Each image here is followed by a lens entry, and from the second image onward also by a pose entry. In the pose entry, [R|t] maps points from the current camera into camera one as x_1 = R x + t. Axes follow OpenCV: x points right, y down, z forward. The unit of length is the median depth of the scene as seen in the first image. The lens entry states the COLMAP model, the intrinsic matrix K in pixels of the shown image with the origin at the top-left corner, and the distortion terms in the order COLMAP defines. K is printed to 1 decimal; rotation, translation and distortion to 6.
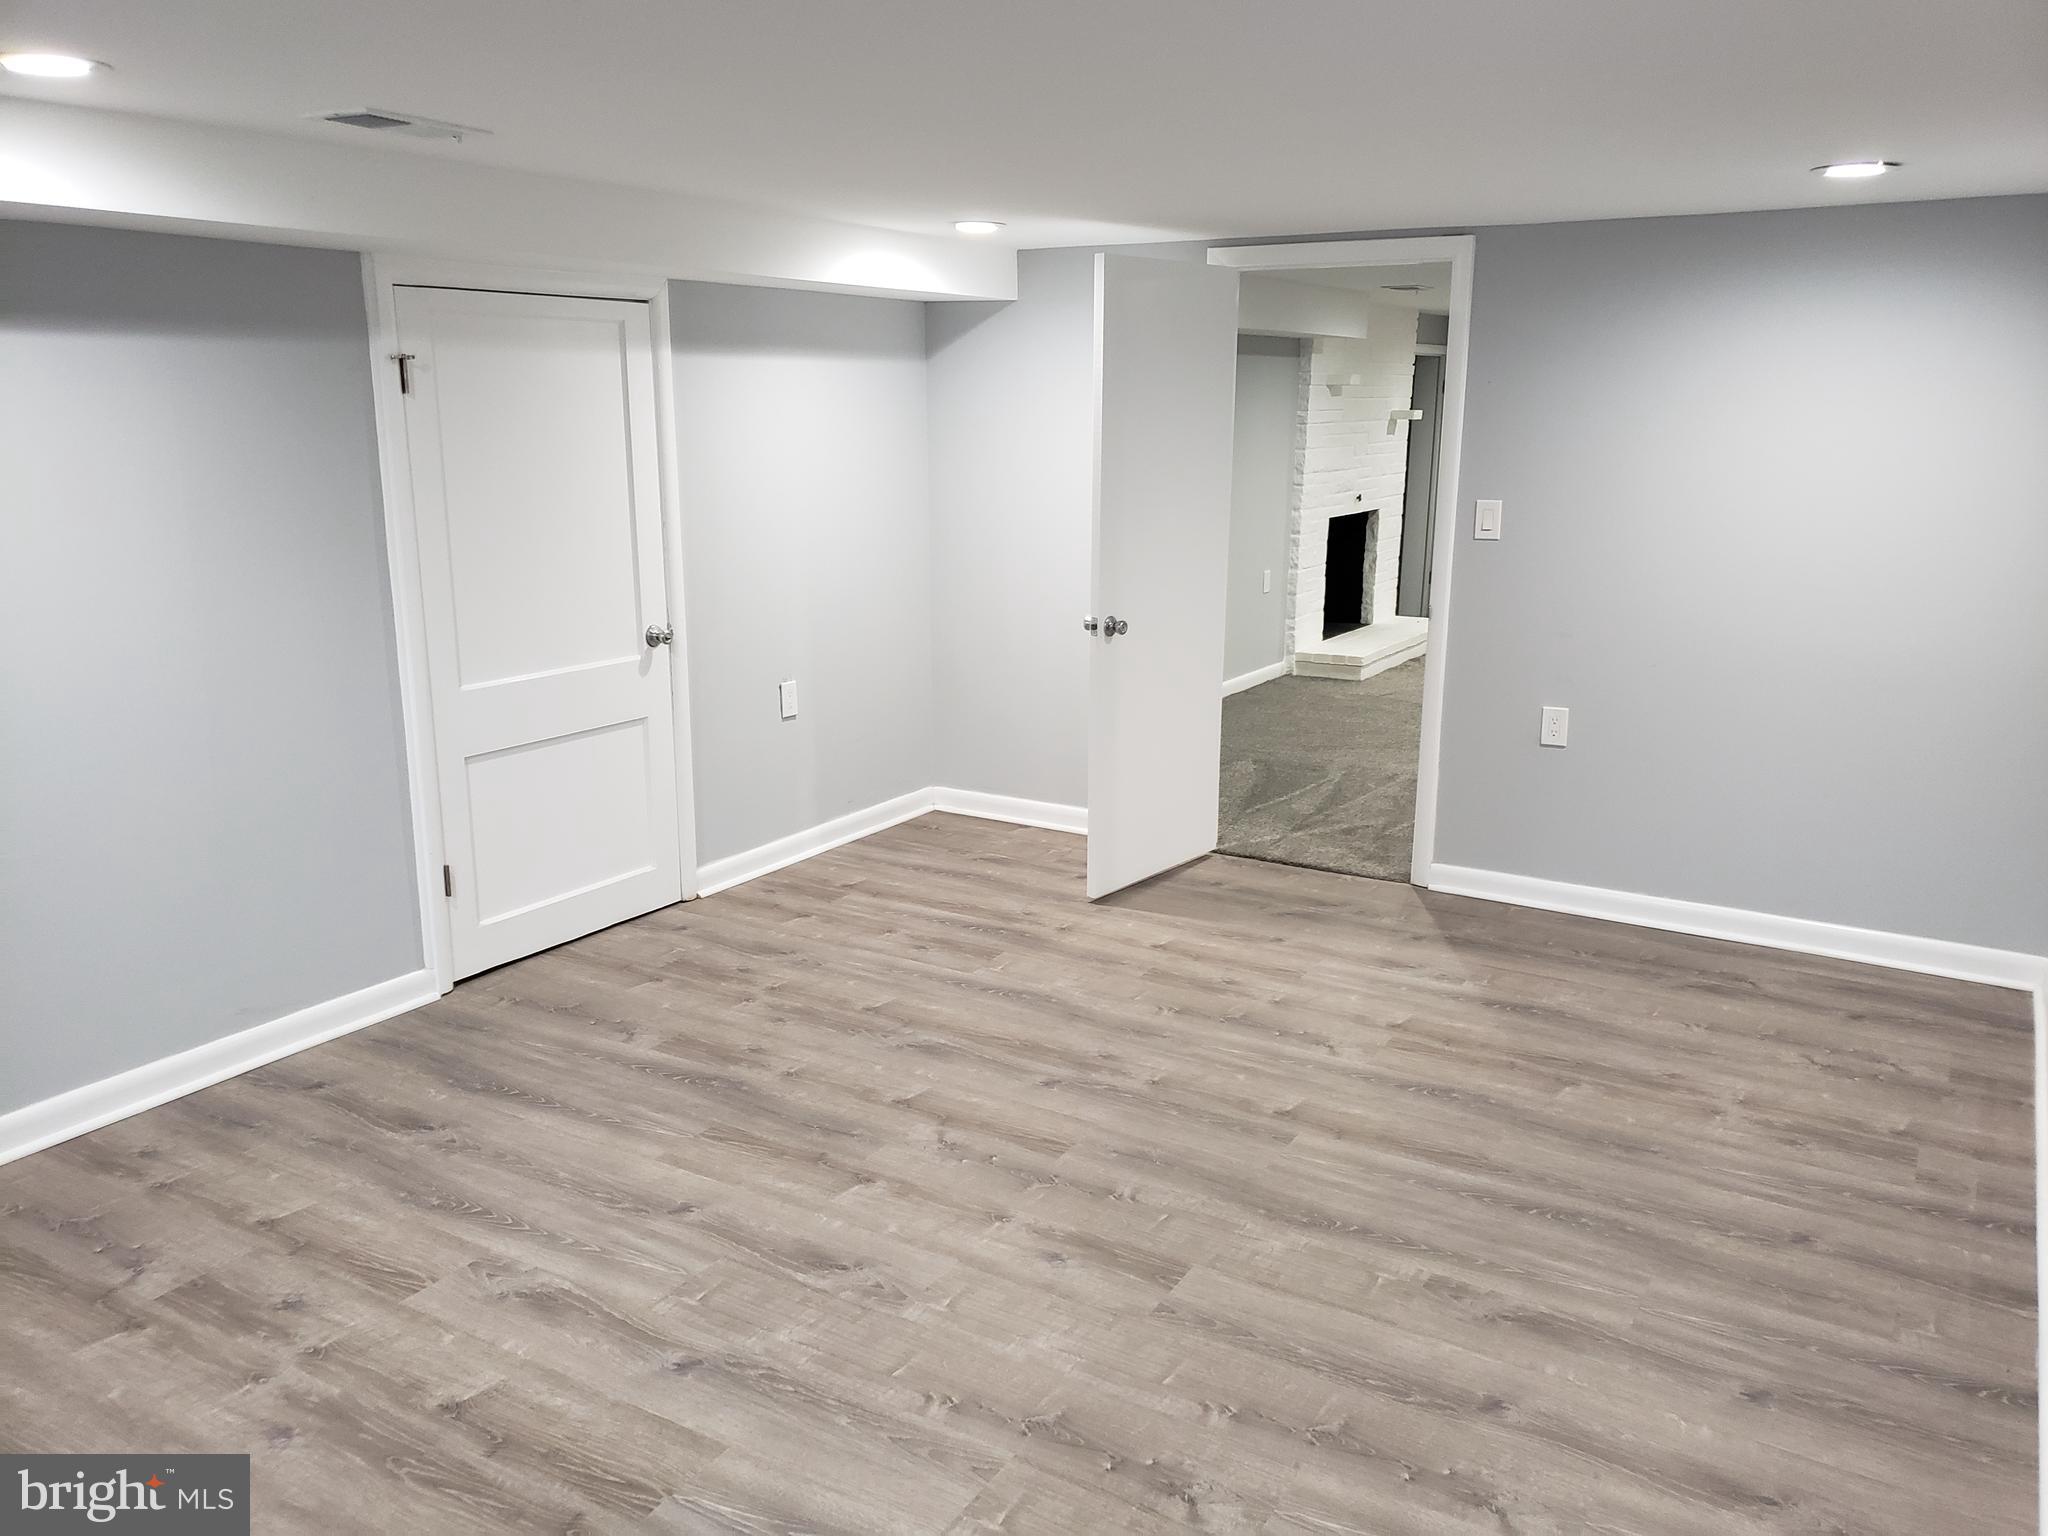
lens RADIAL K [[1586.2, 0, 1025.7], [0, 1586.2, 772.7], [0, 0, 1]] dist [0.061035, -0.026629]
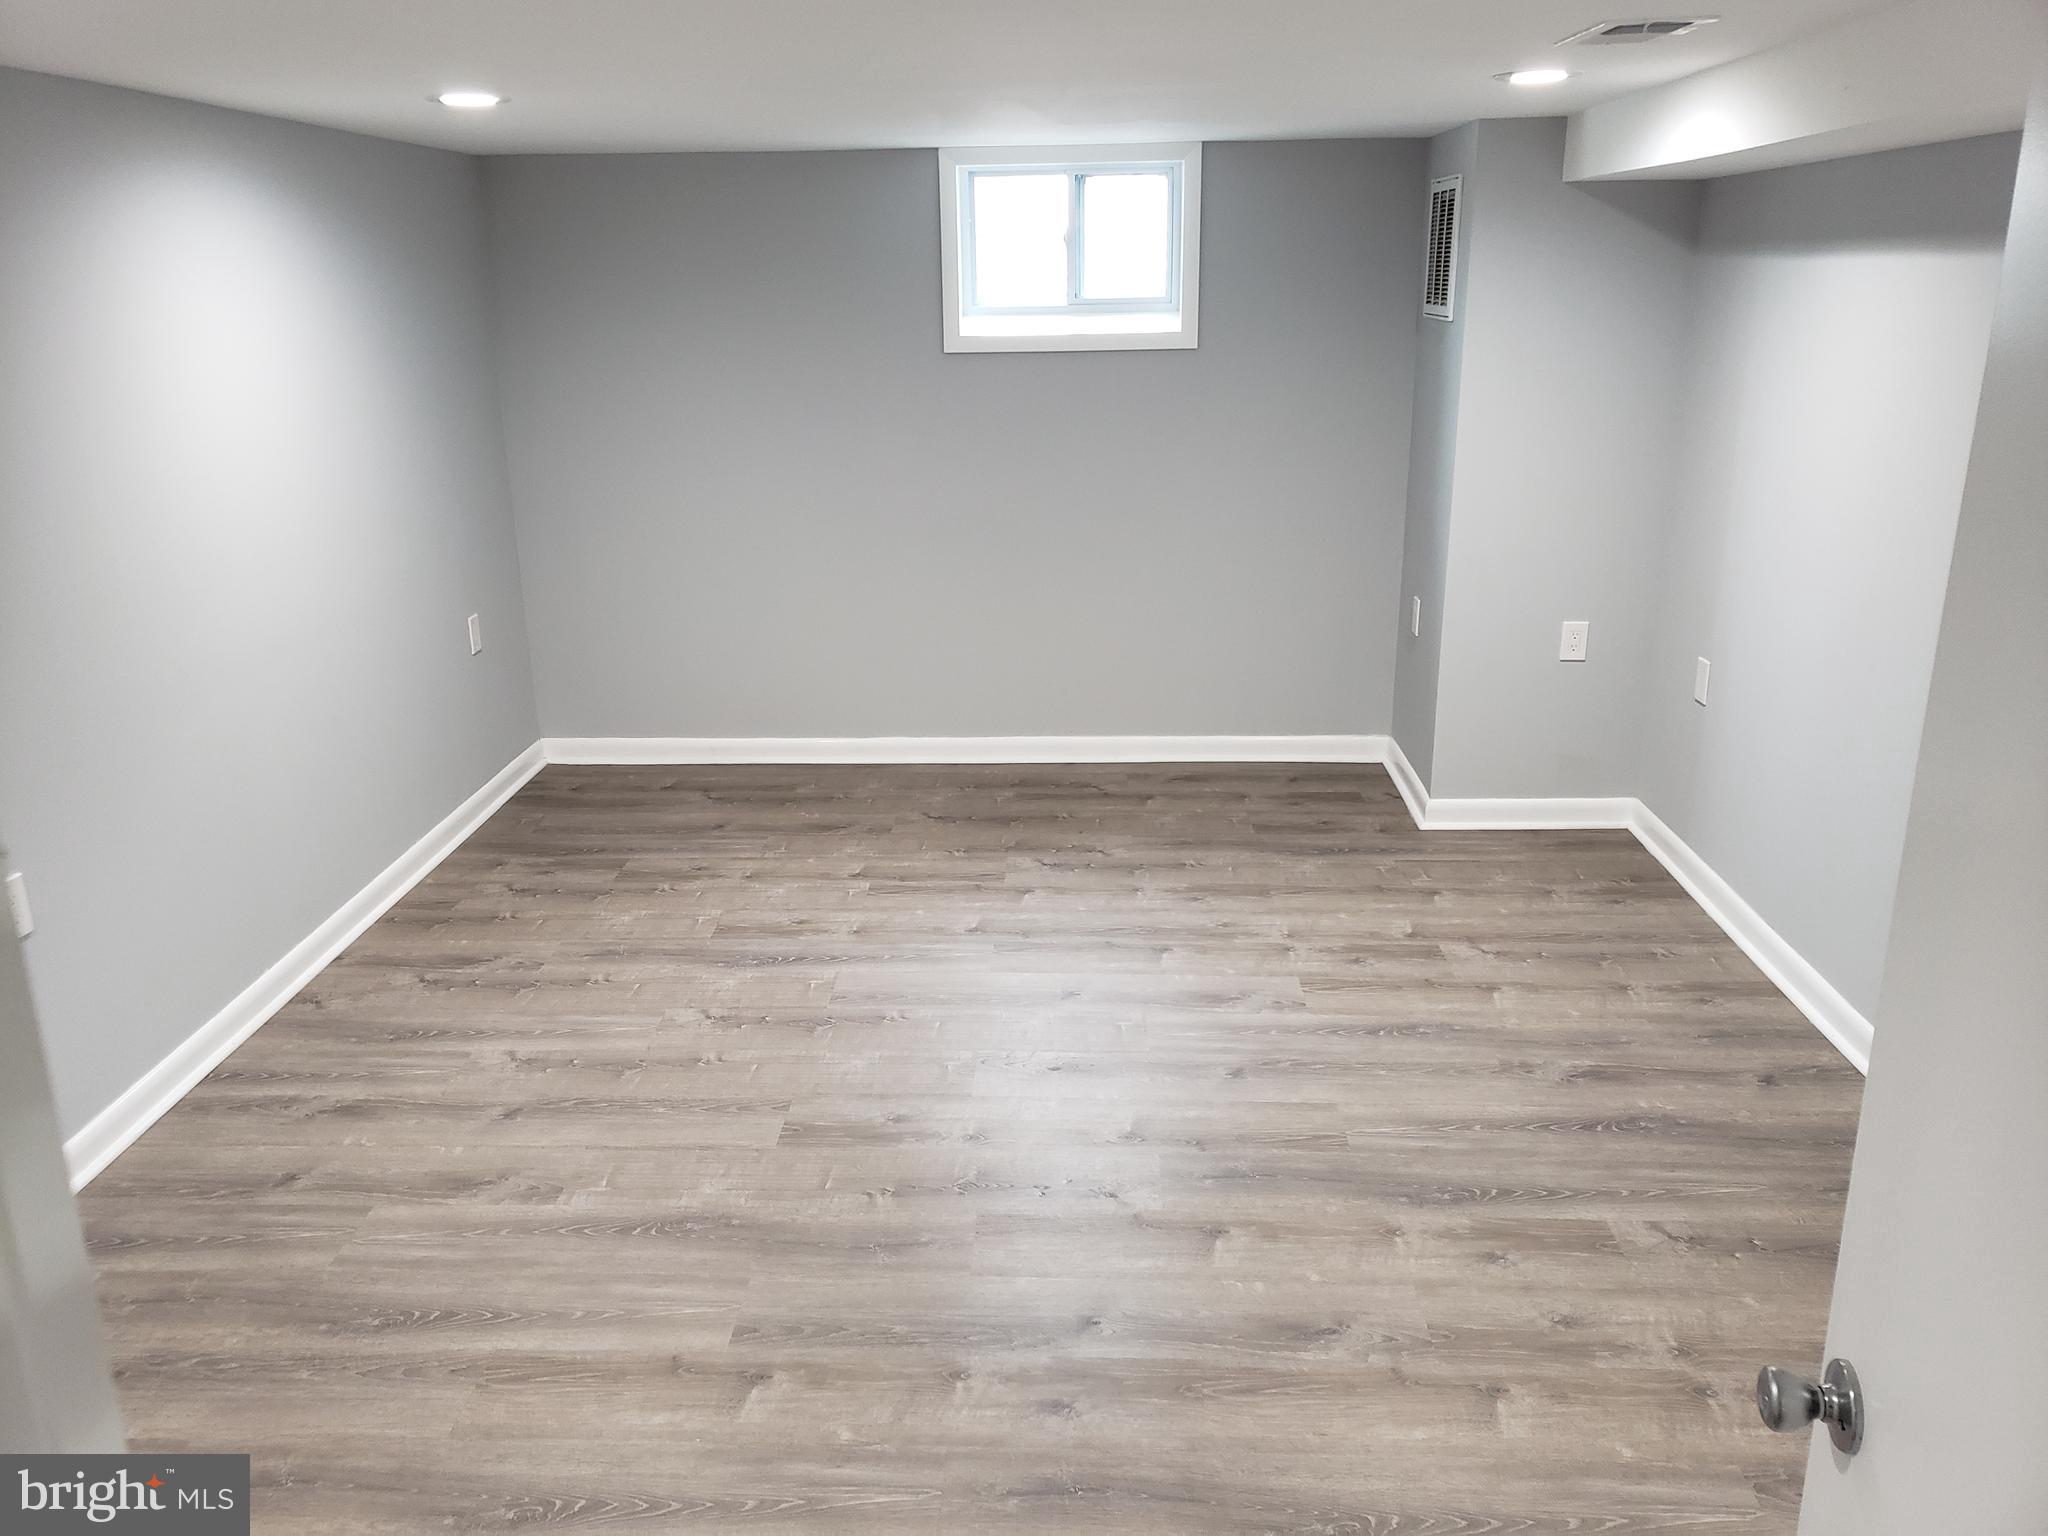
lens RADIAL K [[1586.2, 0, 1024.3], [0, 1586.2, 768.5], [0, 0, 1]] dist [0.061035, -0.026629]
pose [[-0.874387, 0.153473, -0.460319, 0.399753], [-0.100951, 0.870367, 0.481944, -0.438881], [0.474612, 0.467875, -0.745545, 1.691062]]
